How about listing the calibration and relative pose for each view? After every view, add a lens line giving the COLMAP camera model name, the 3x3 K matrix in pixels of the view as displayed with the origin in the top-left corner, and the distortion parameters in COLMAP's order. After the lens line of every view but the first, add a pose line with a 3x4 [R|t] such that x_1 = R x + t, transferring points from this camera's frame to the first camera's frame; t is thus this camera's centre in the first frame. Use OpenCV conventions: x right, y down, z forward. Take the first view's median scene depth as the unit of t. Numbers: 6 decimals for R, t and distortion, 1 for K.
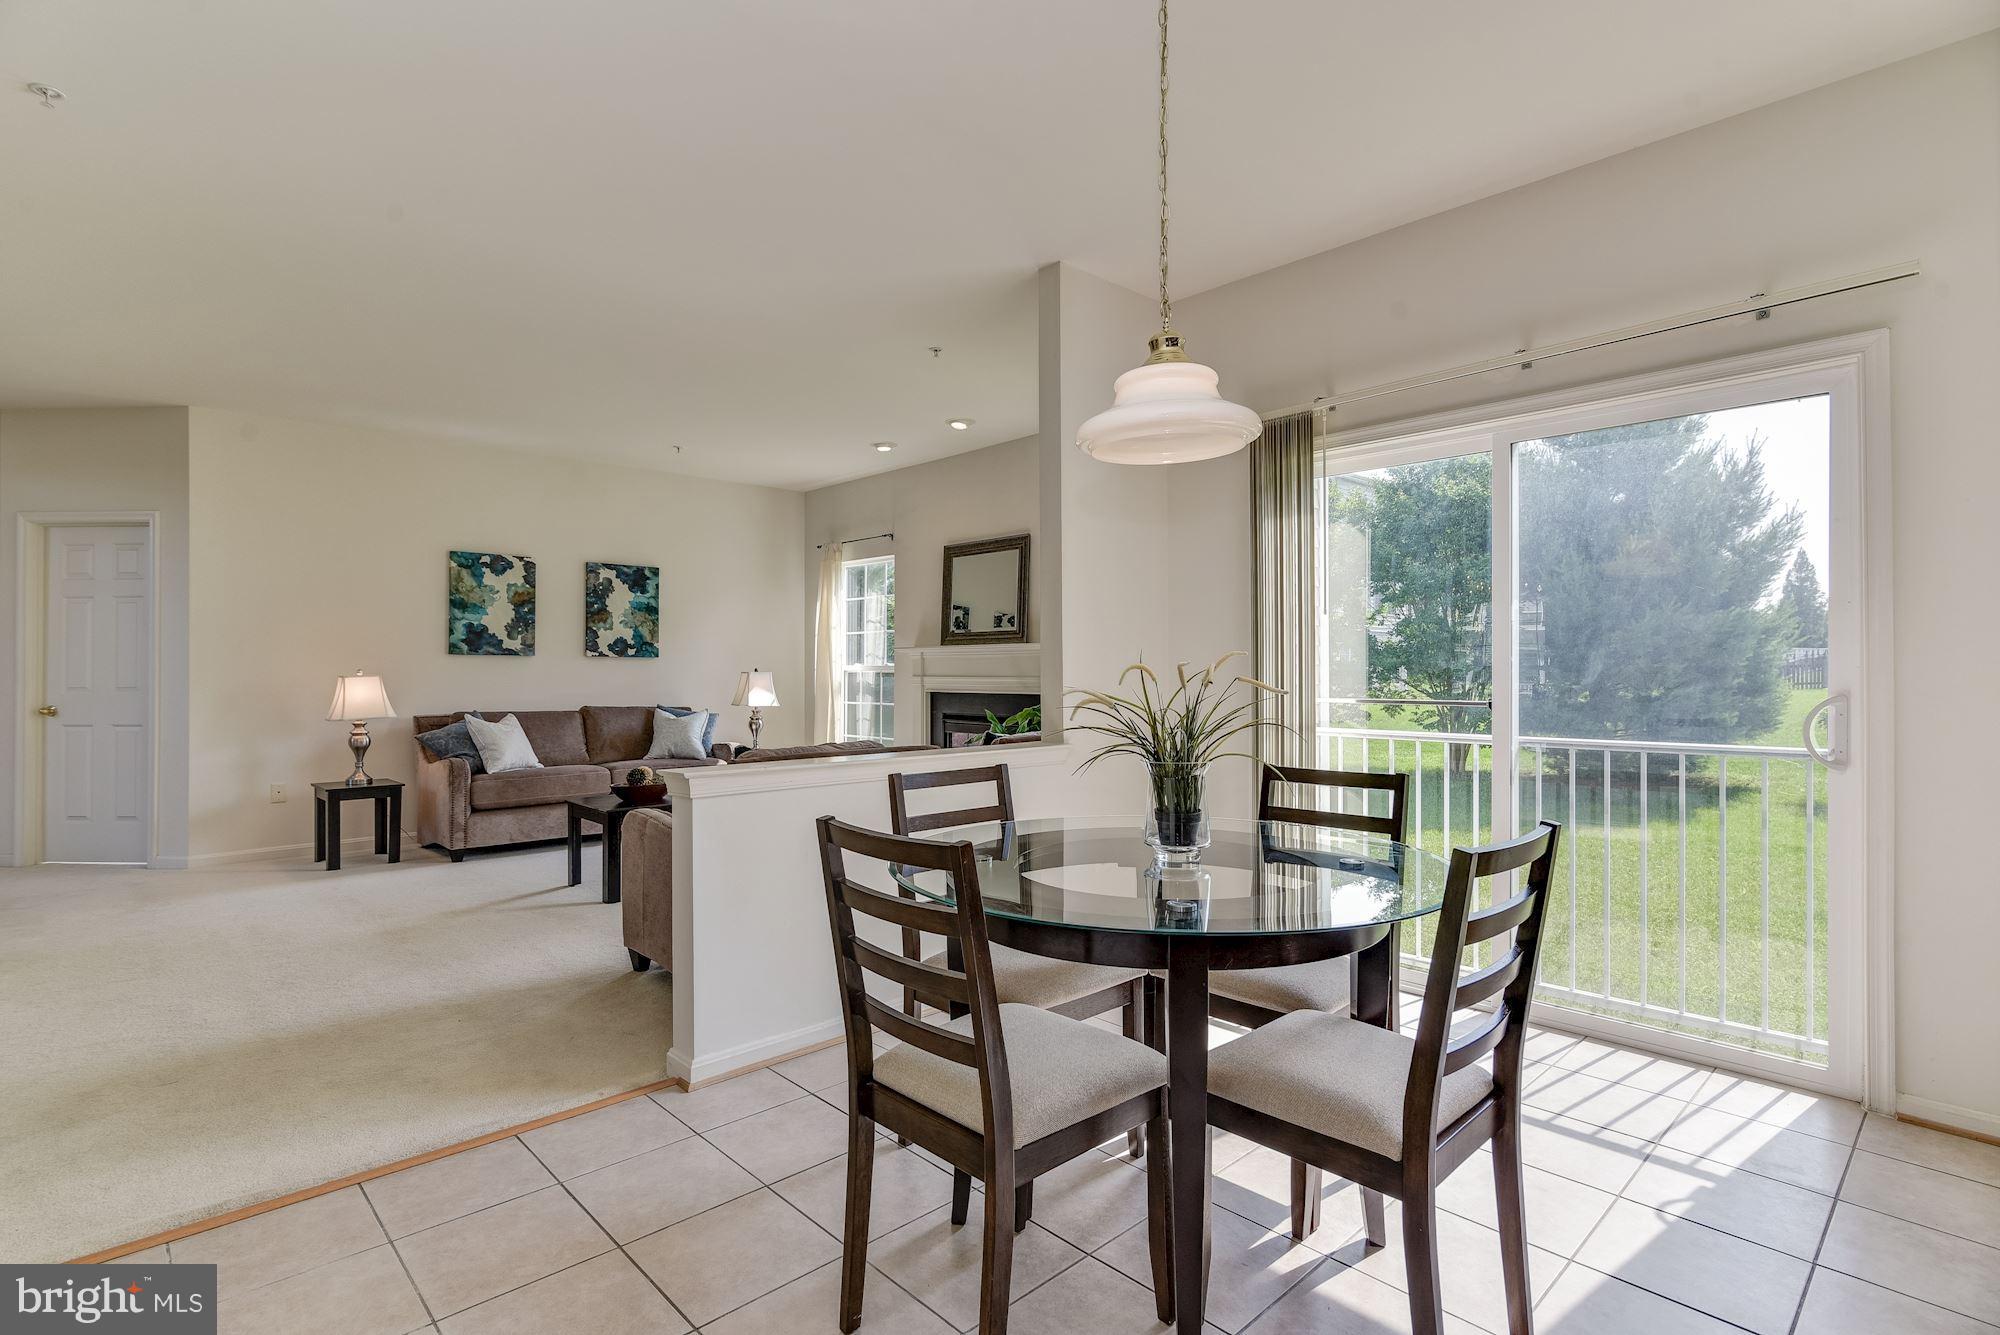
lens RADIAL K [[968.5, 0, 989.9], [0, 968.5, 668.0], [0, 0, 1]] dist [-0.009758, -0.000524]
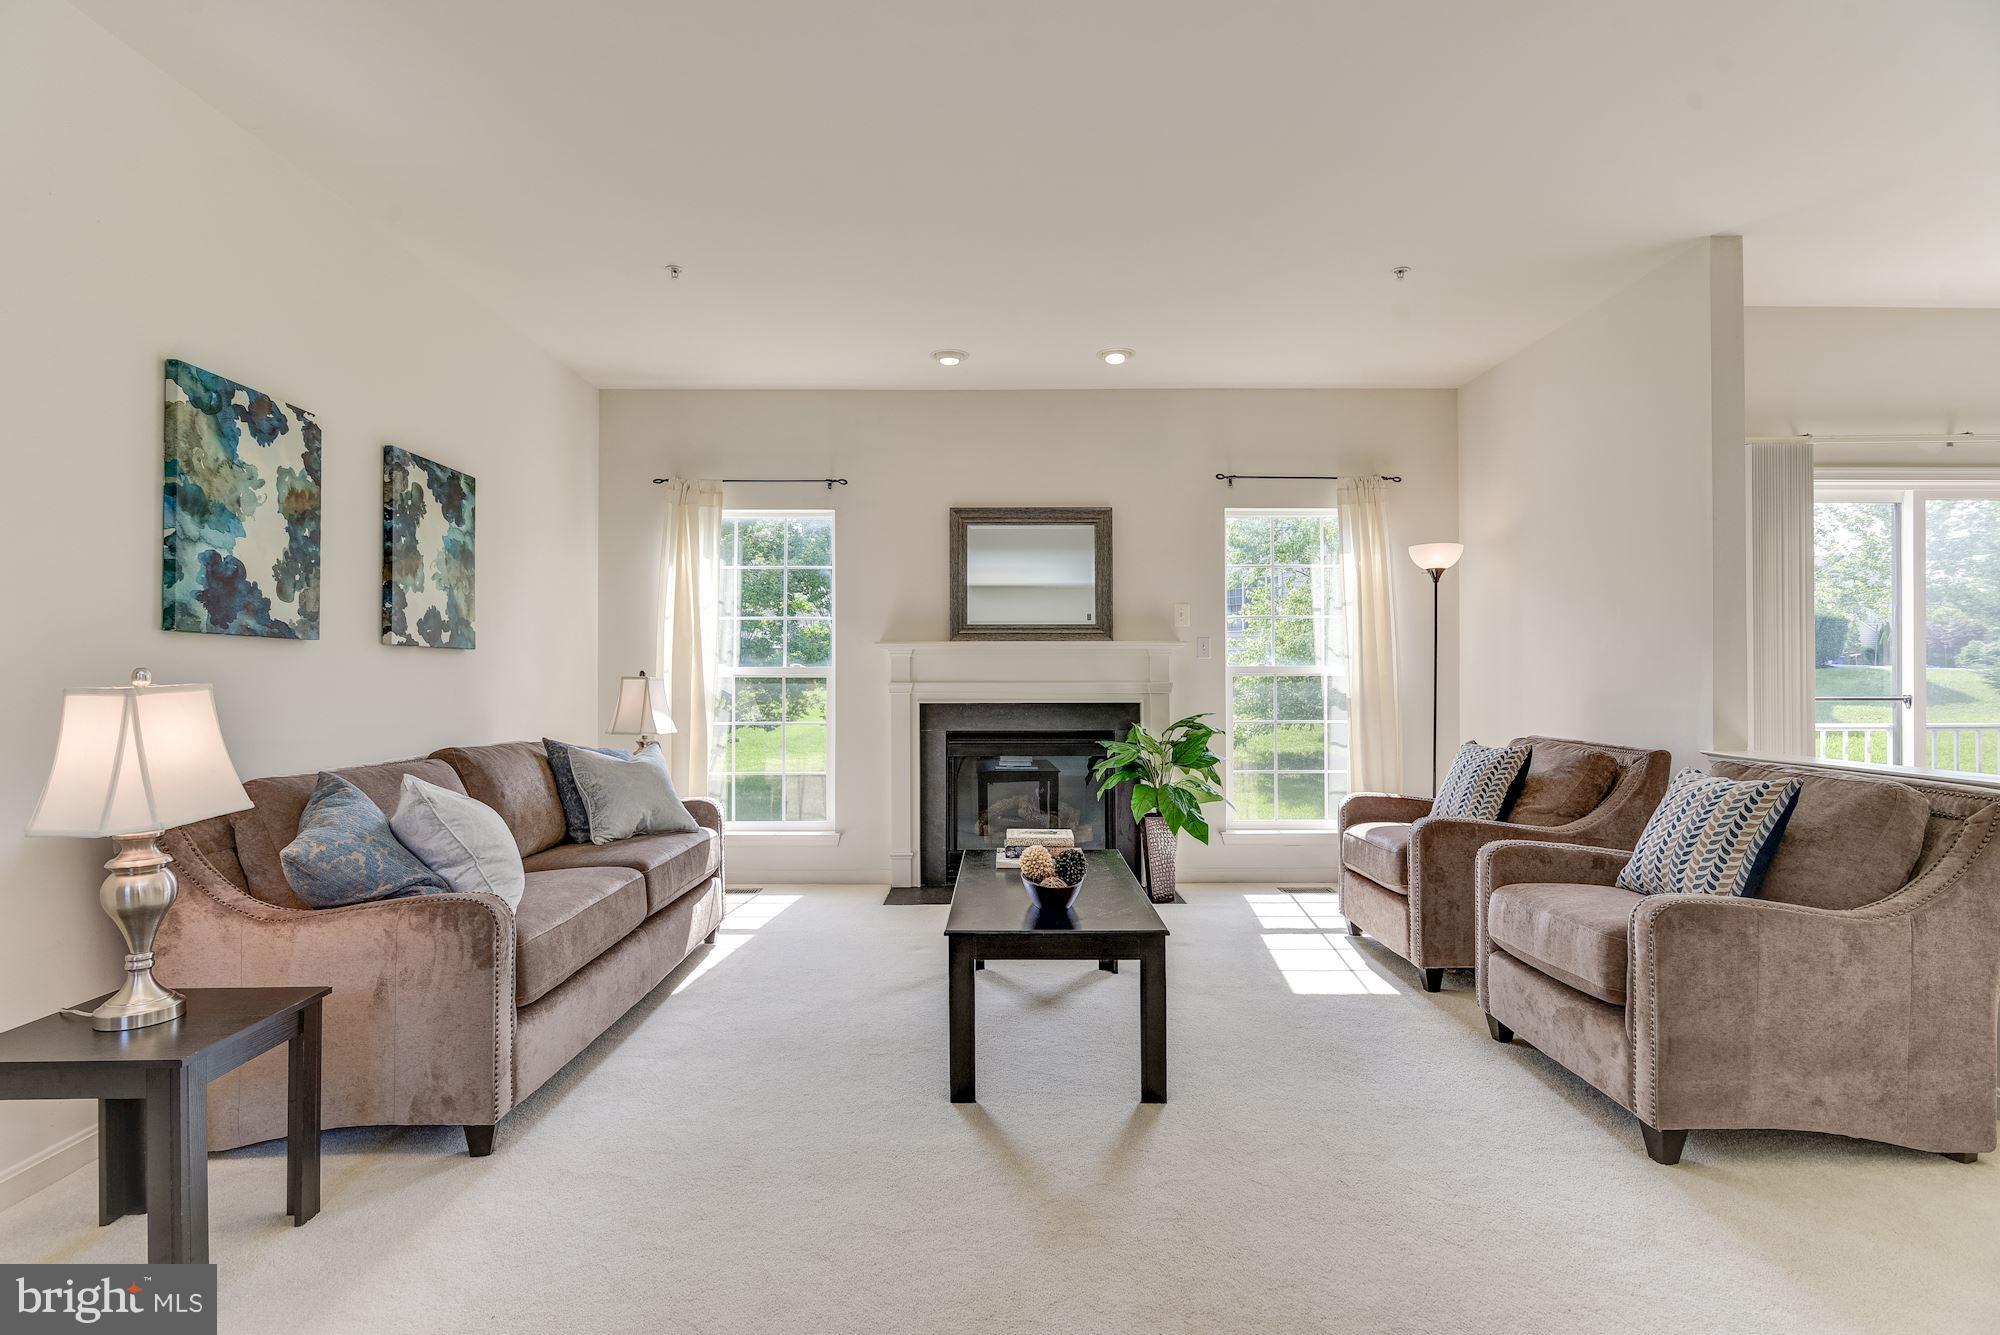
lens RADIAL K [[968.5, 0, 987.7], [0, 968.5, 667.0], [0, 0, 1]] dist [-0.009758, -0.000524]
pose [[0.676921, 0.005605, 0.736034, -0.599698], [-0.001093, 0.999978, -0.006610, 0.002178], [-0.736054, 0.003670, 0.676912, 0.491305]]
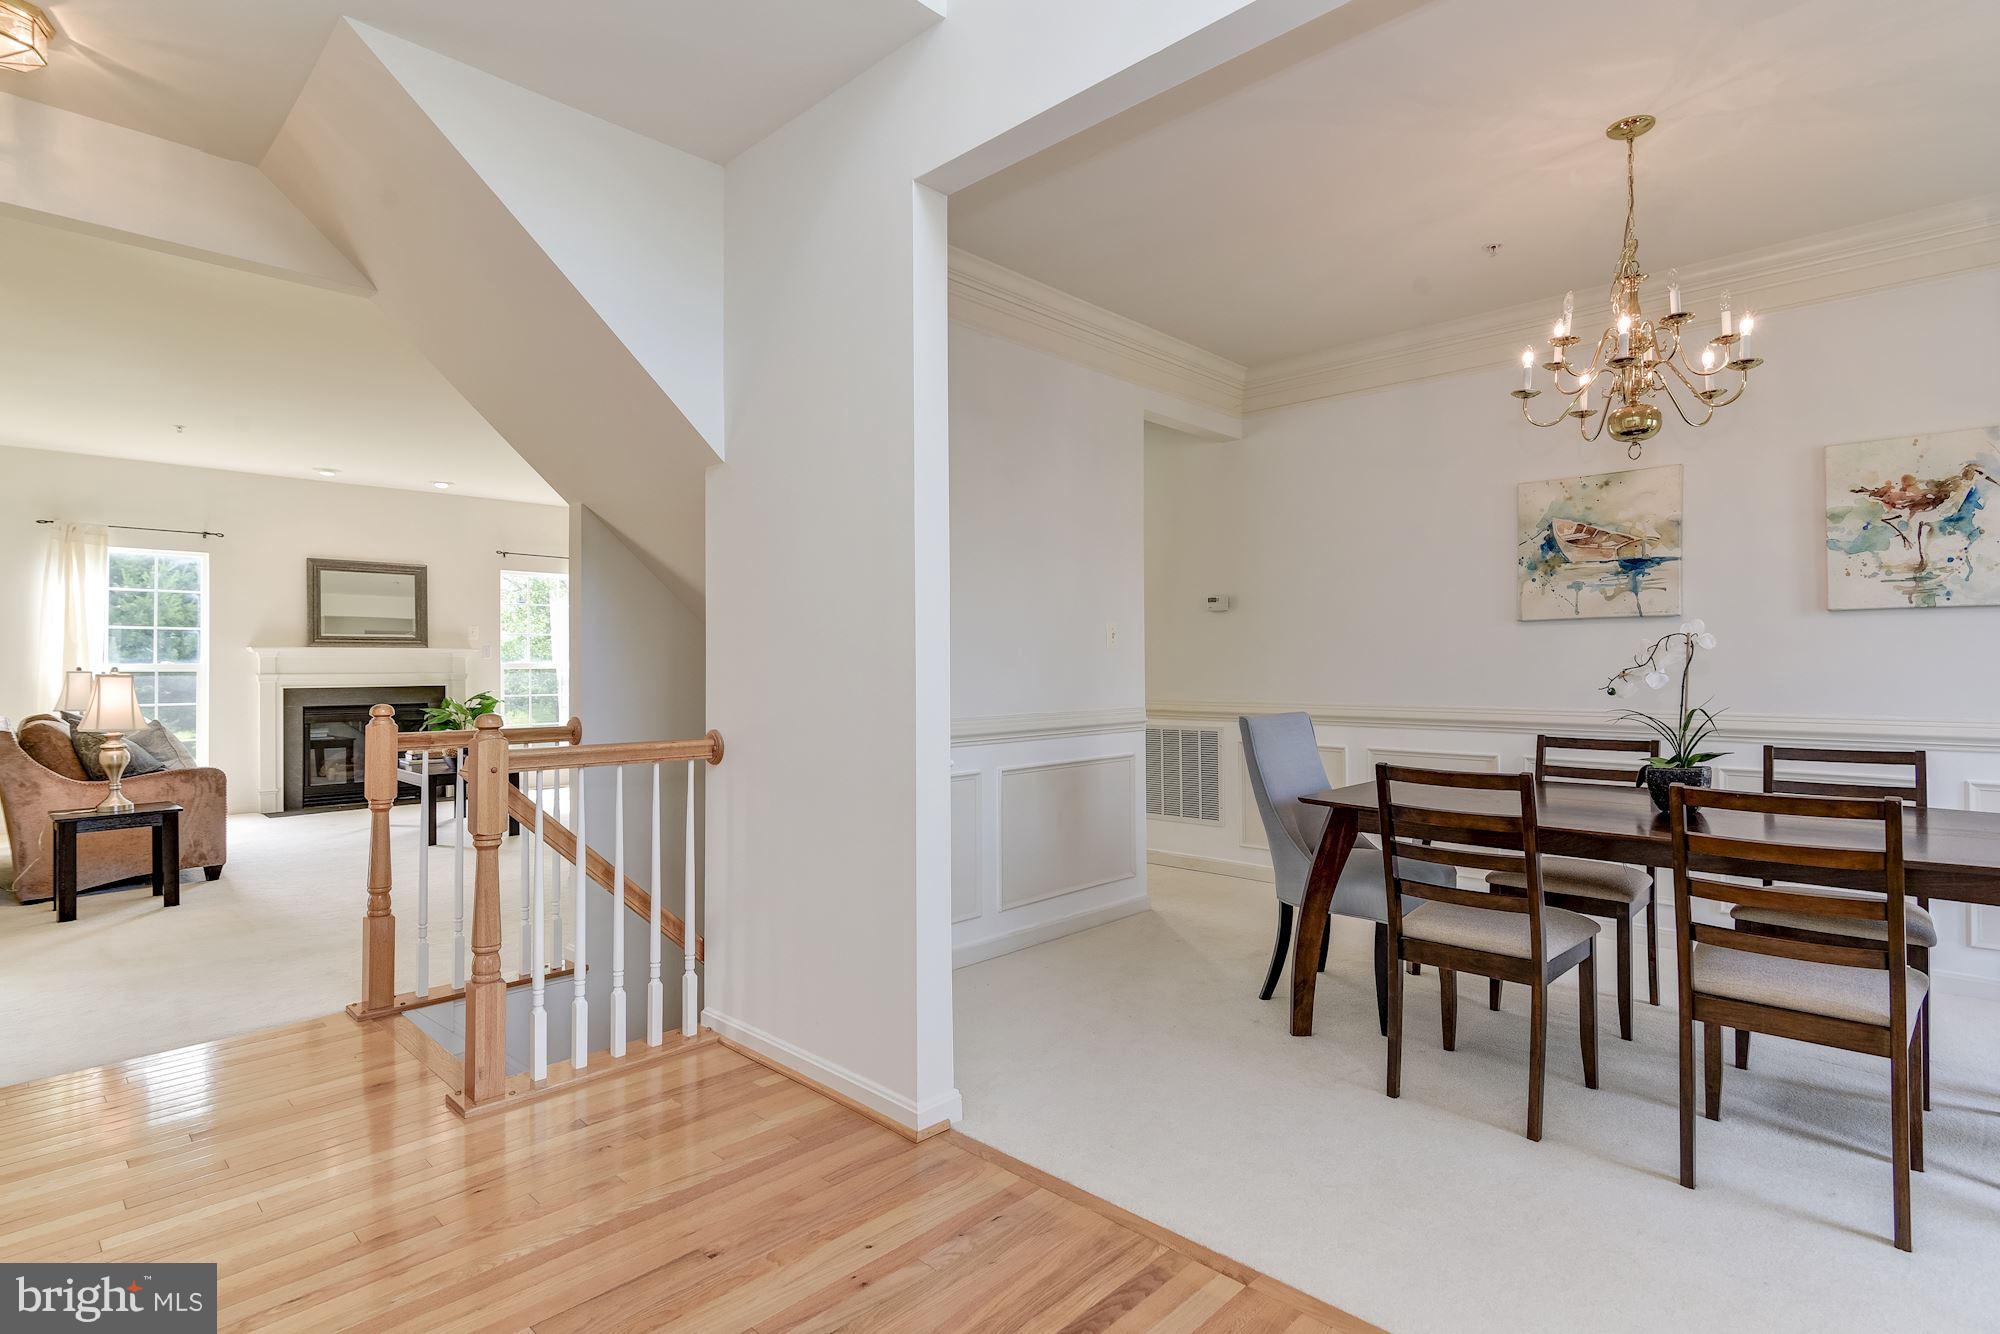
lens RADIAL K [[968.5, 0, 1005.8], [0, 968.5, 654.8], [0, 0, 1]] dist [-0.009758, -0.000524]
pose [[-0.073133, 0.011838, 0.997252, -1.271904], [0.002110, 0.999929, -0.011715, 0.001482], [-0.997320, 0.001248, -0.073153, 0.281474]]
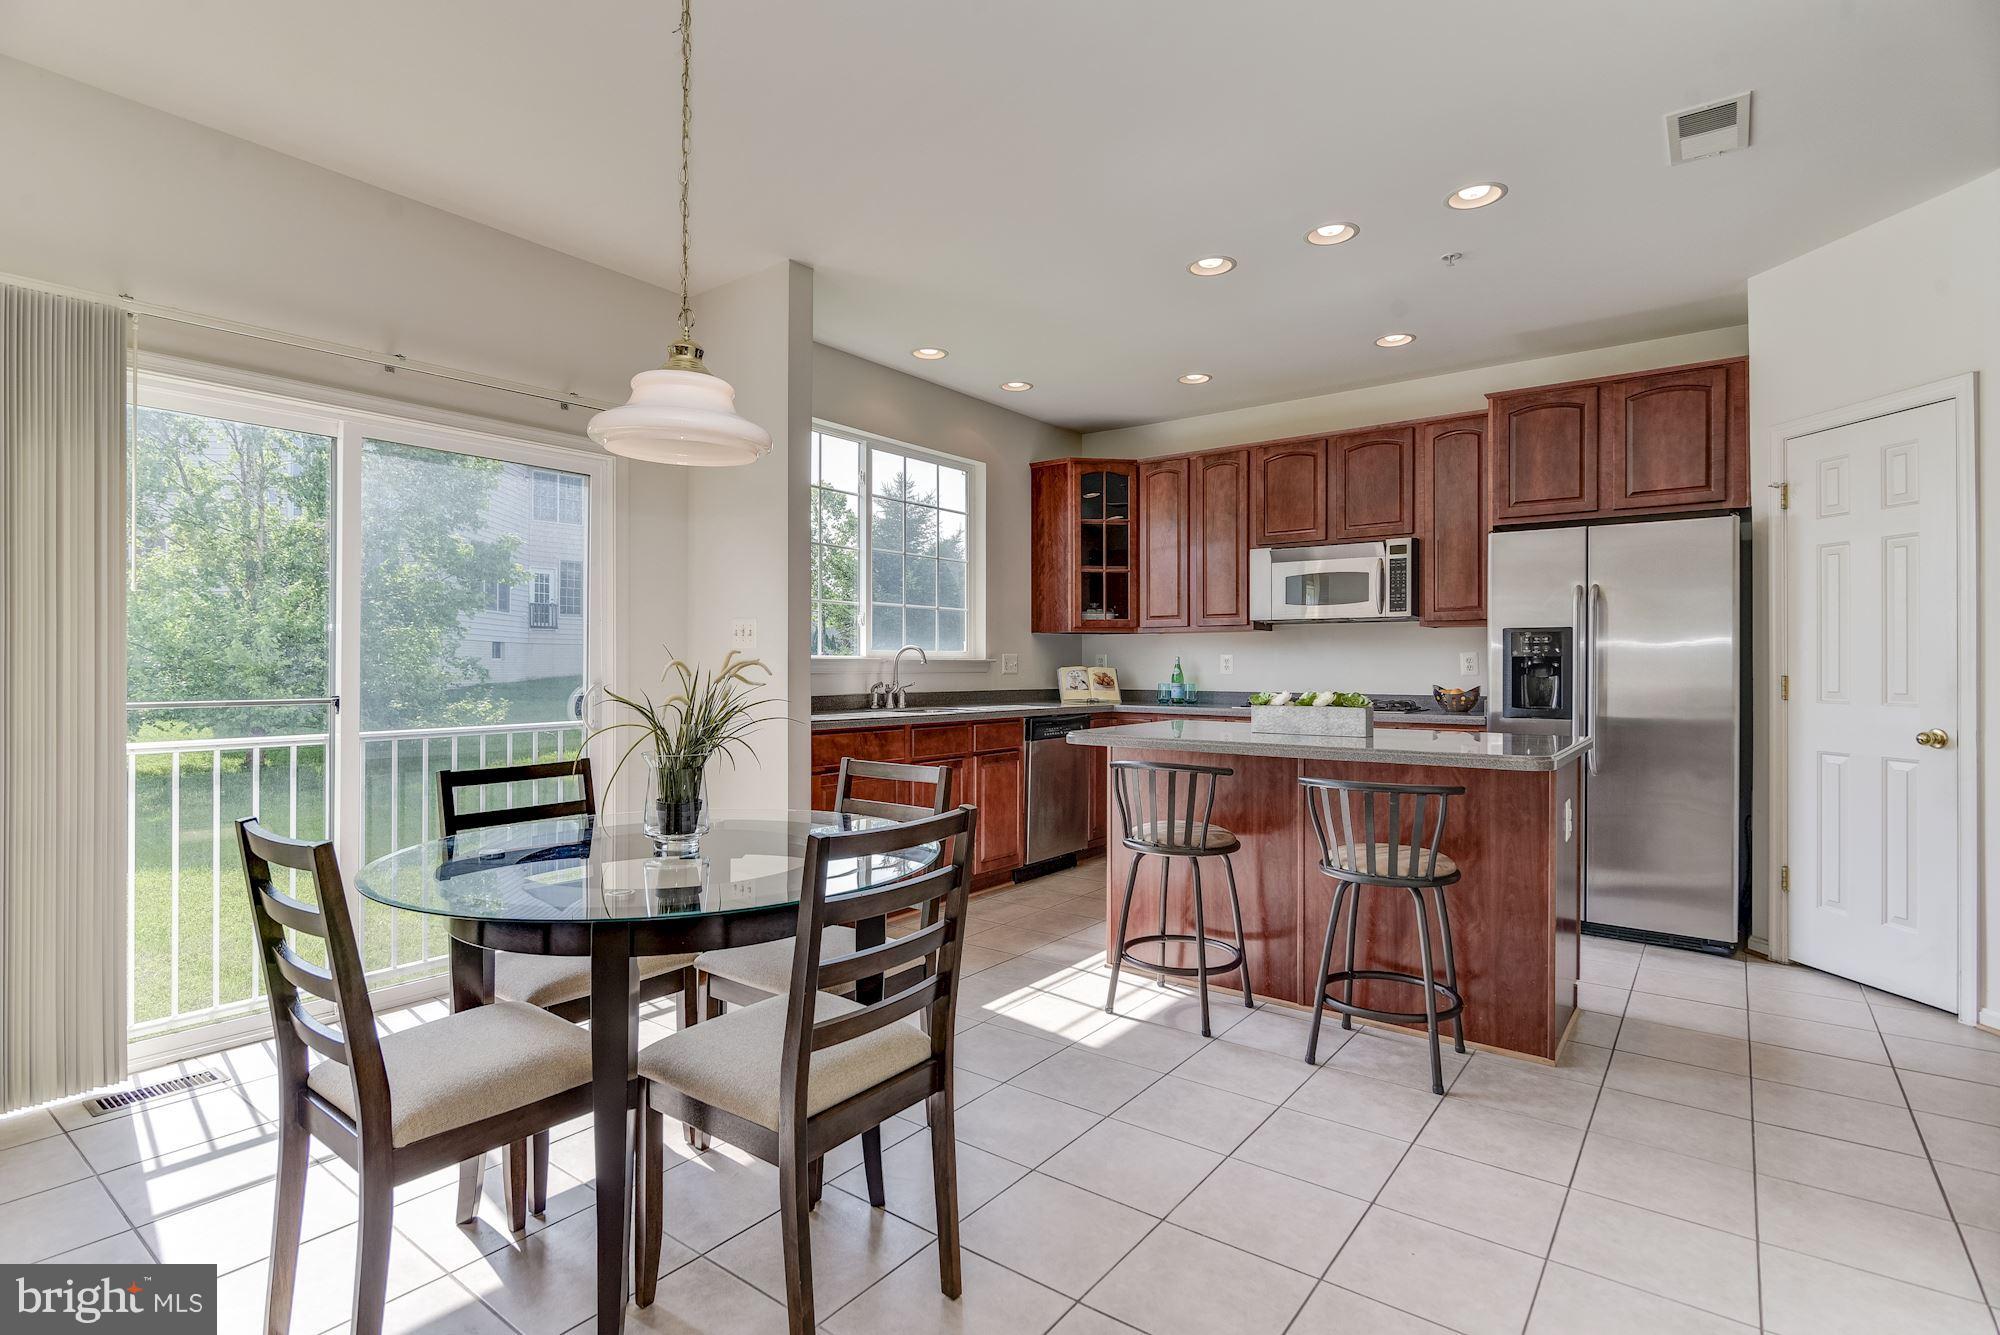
lens RADIAL K [[968.5, 0, 1026.4], [0, 968.5, 665.0], [0, 0, 1]] dist [-0.009758, -0.000524]
pose [[-0.194160, 0.002338, 0.980967, -0.260730], [-0.003135, 0.999991, -0.003004, 0.000934], [-0.980965, -0.003659, -0.194151, 0.241603]]
